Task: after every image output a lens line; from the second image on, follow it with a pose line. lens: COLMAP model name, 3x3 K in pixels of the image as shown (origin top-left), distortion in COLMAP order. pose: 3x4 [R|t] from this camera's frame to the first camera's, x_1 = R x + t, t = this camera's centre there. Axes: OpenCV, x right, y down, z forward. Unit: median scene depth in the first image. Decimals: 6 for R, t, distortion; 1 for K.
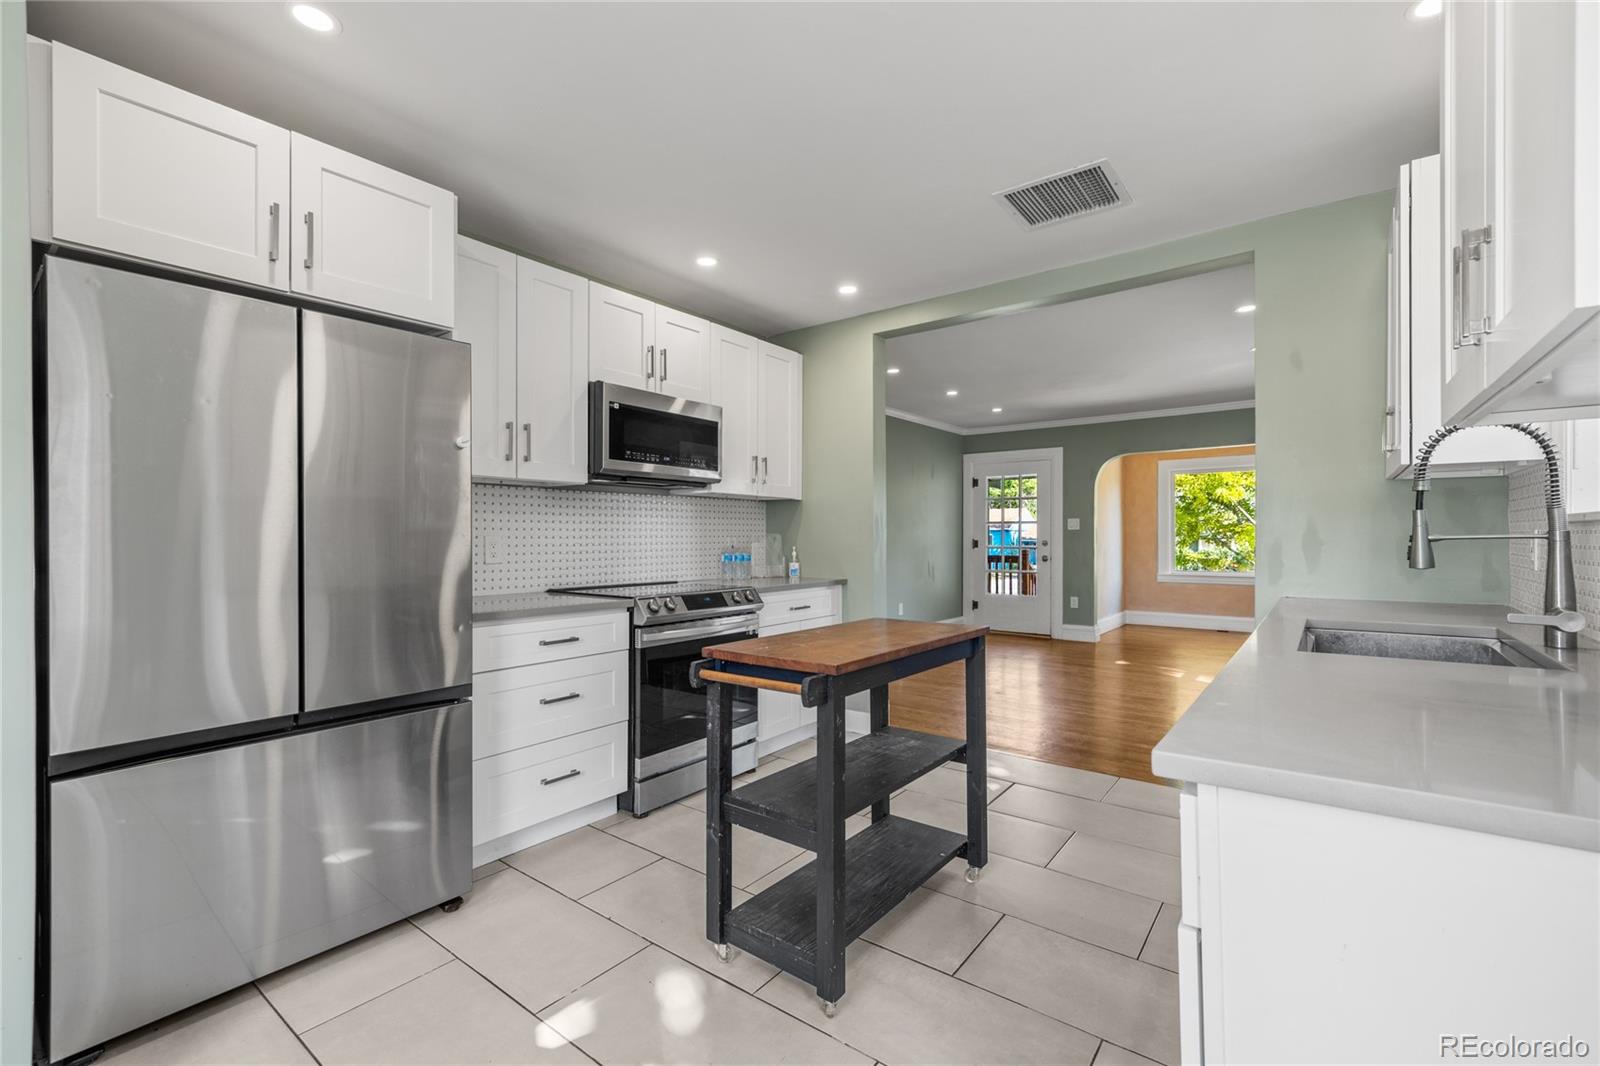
lens RADIAL K [[684.4, 0, 797.5], [0, 684.4, 537.2], [0, 0, 1]] dist [0.008310, -0.000996]
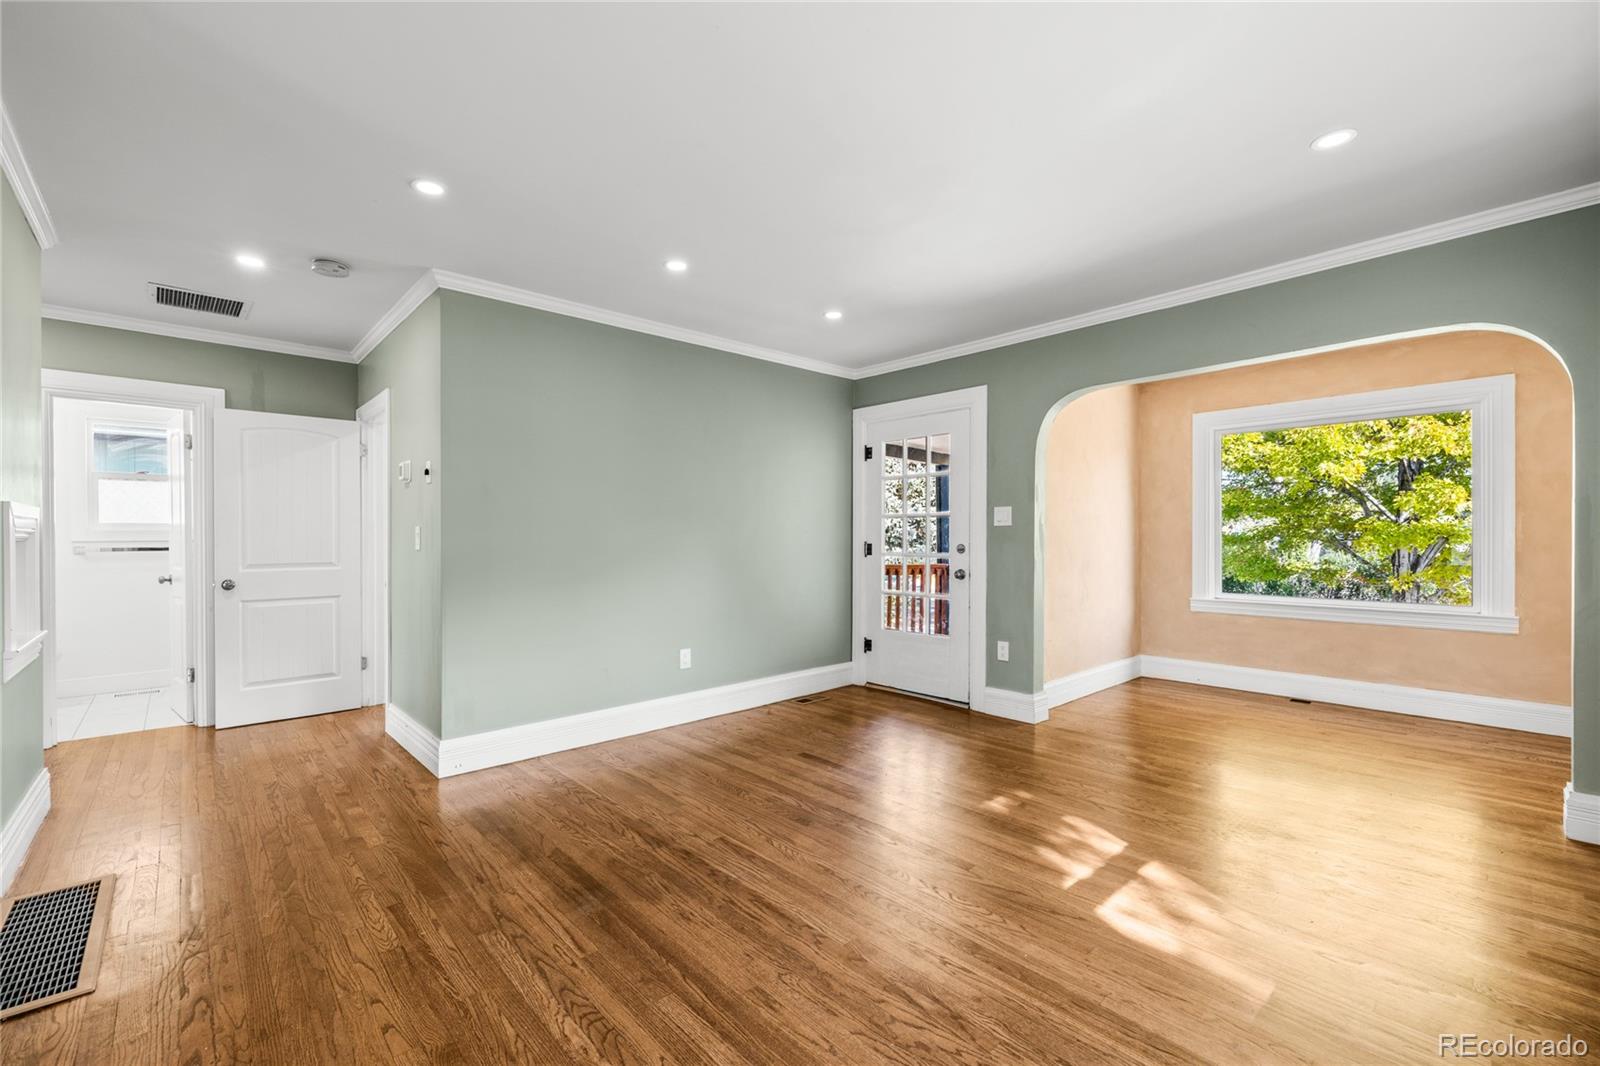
lens RADIAL K [[684.4, 0, 802.2], [0, 684.4, 535.4], [0, 0, 1]] dist [0.008310, -0.000996]
pose [[0.987578, -0.000747, -0.157127, 0.298887], [0.000078, 0.999991, -0.004261, -0.000082], [0.157129, 0.004196, 0.987569, 0.365799]]
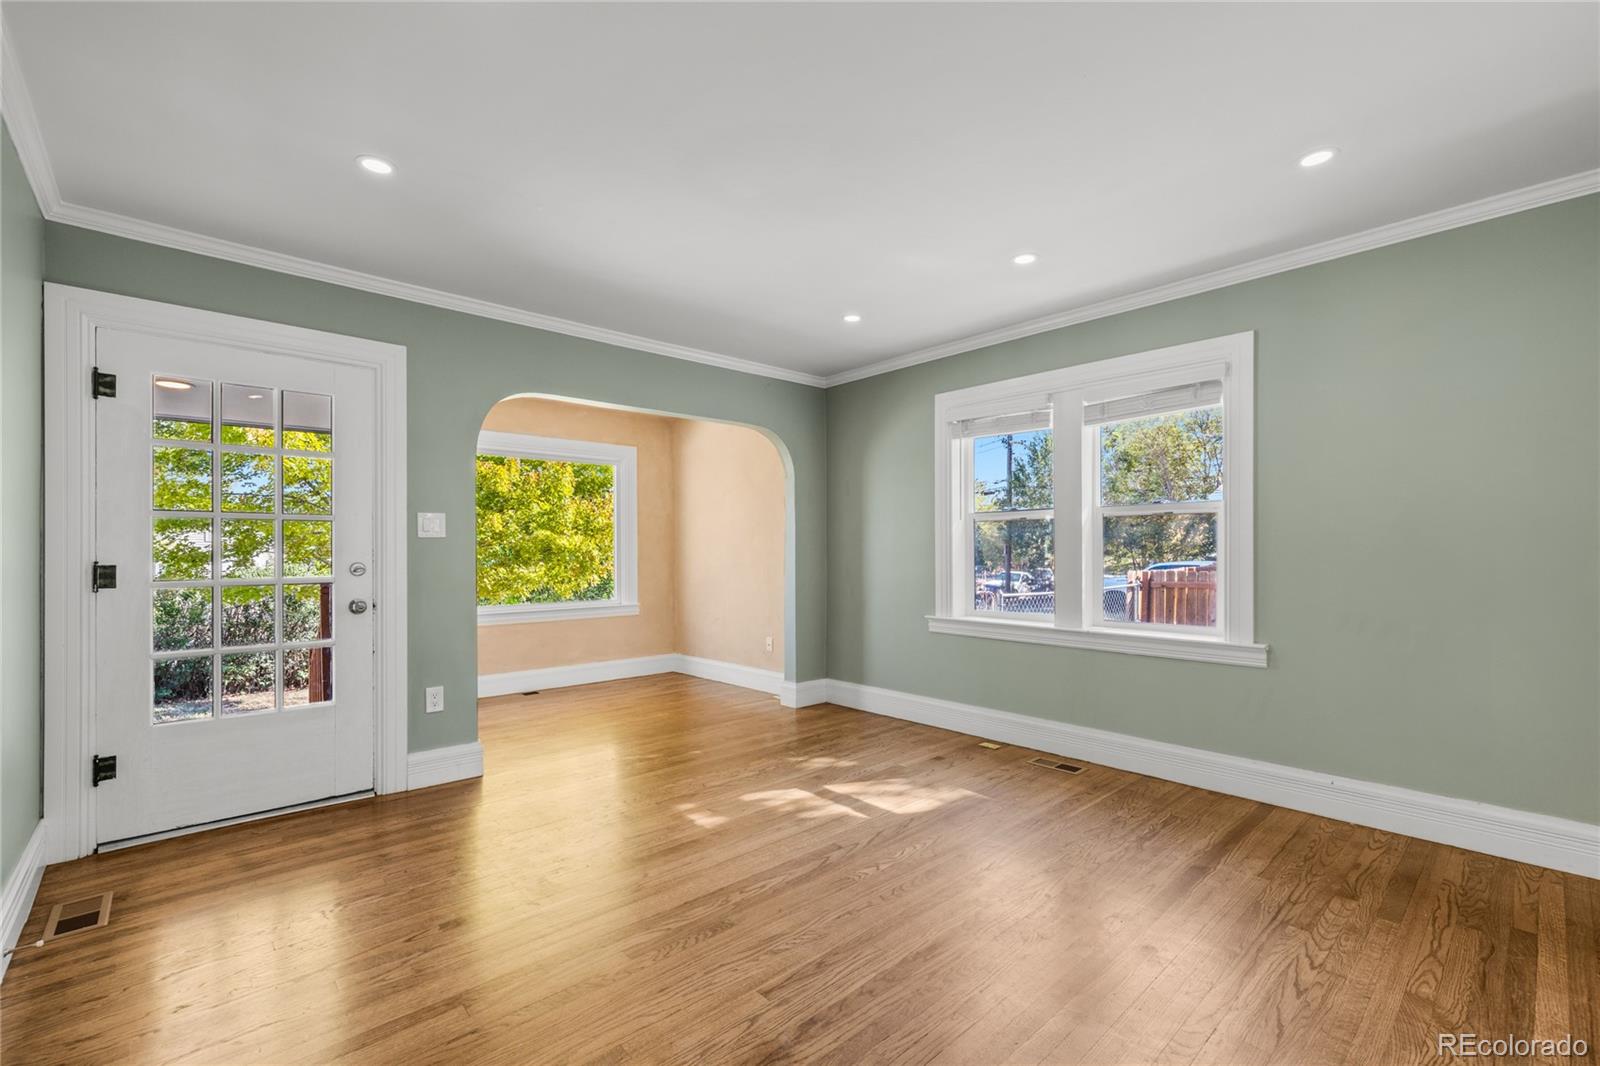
lens RADIAL K [[684.4, 0, 799.5], [0, 684.4, 556.0], [0, 0, 1]] dist [0.008310, -0.000996]
pose [[0.148398, -0.003810, 0.988920, -0.007615], [-0.002546, 0.999988, 0.004235, -0.001557], [-0.988924, -0.003147, 0.148387, 0.635480]]
